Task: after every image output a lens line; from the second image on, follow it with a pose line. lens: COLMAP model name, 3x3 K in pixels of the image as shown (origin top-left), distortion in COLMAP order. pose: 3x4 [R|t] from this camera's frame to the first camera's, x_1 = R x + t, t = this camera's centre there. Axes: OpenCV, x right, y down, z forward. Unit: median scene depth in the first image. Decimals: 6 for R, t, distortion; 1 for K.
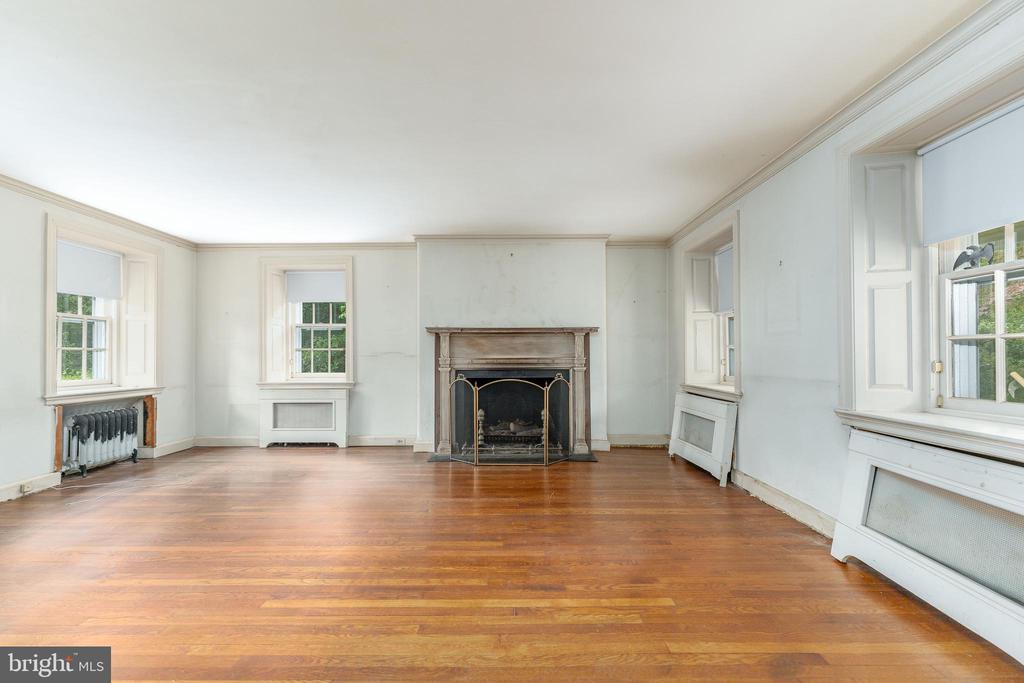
lens RADIAL K [[418.1, 0, 510.2], [0, 418.1, 348.8], [0, 0, 1]] dist [0.001651, -0.000357]
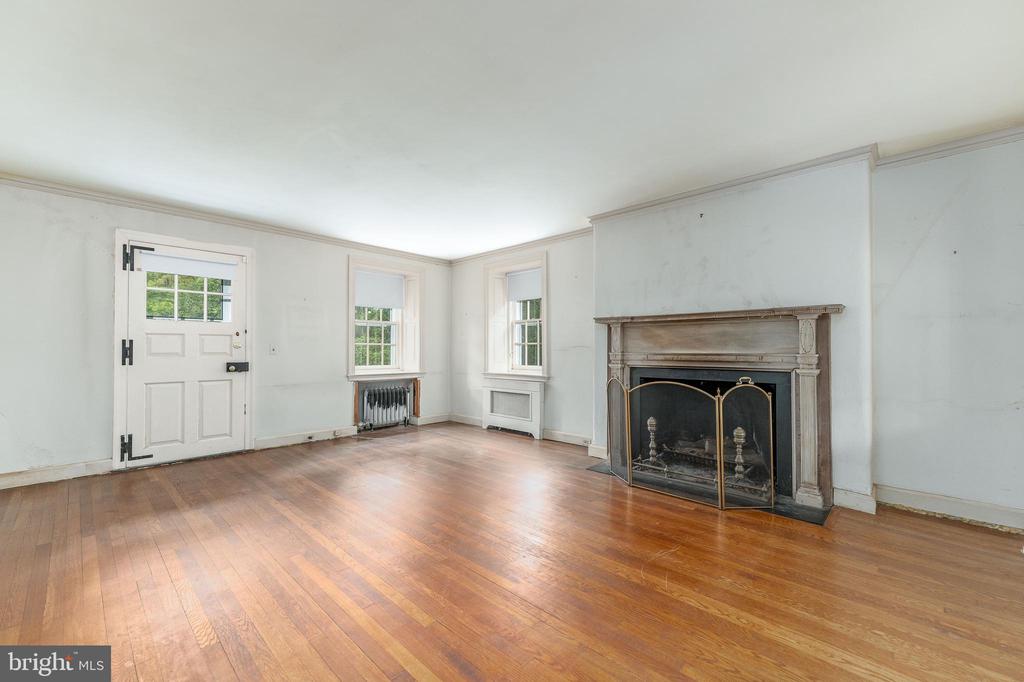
lens RADIAL K [[418.1, 0, 506.7], [0, 418.1, 342.9], [0, 0, 1]] dist [0.001651, -0.000357]
pose [[0.721684, -0.006609, -0.692191, 0.283280], [0.007308, 0.999971, -0.001928, 0.002044], [0.692184, -0.003667, 0.721712, 0.230033]]
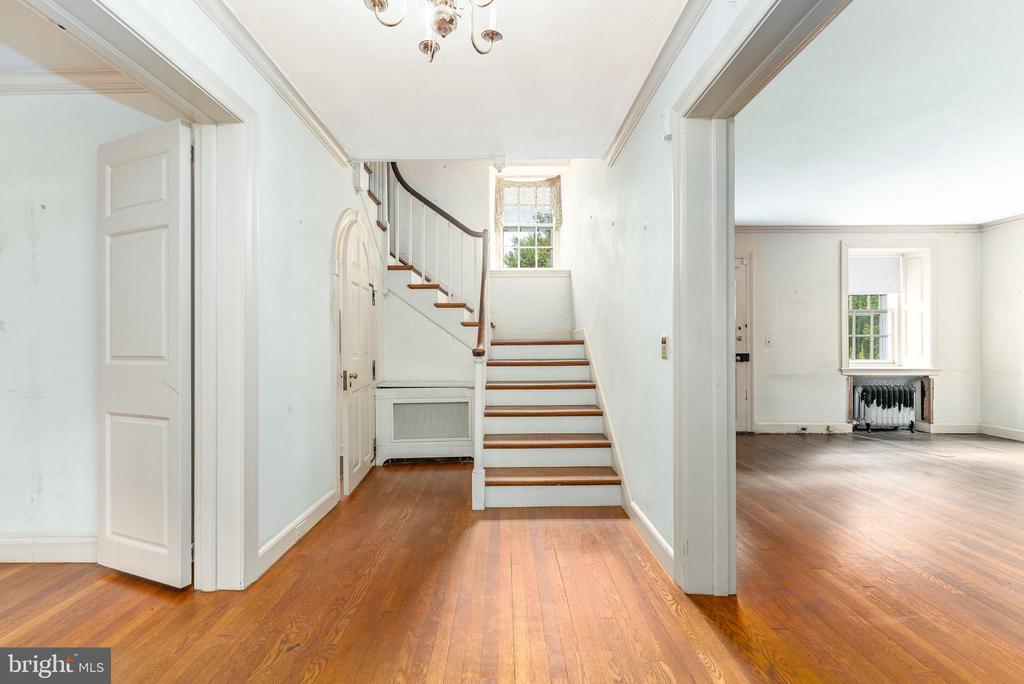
lens RADIAL K [[418.1, 0, 509.5], [0, 418.1, 347.3], [0, 0, 1]] dist [0.001651, -0.000357]
pose [[-0.002518, 0.005796, -0.999980, 0.255108], [0.018882, 0.999805, 0.005747, 0.007891], [0.999819, -0.018867, -0.002627, -0.105333]]
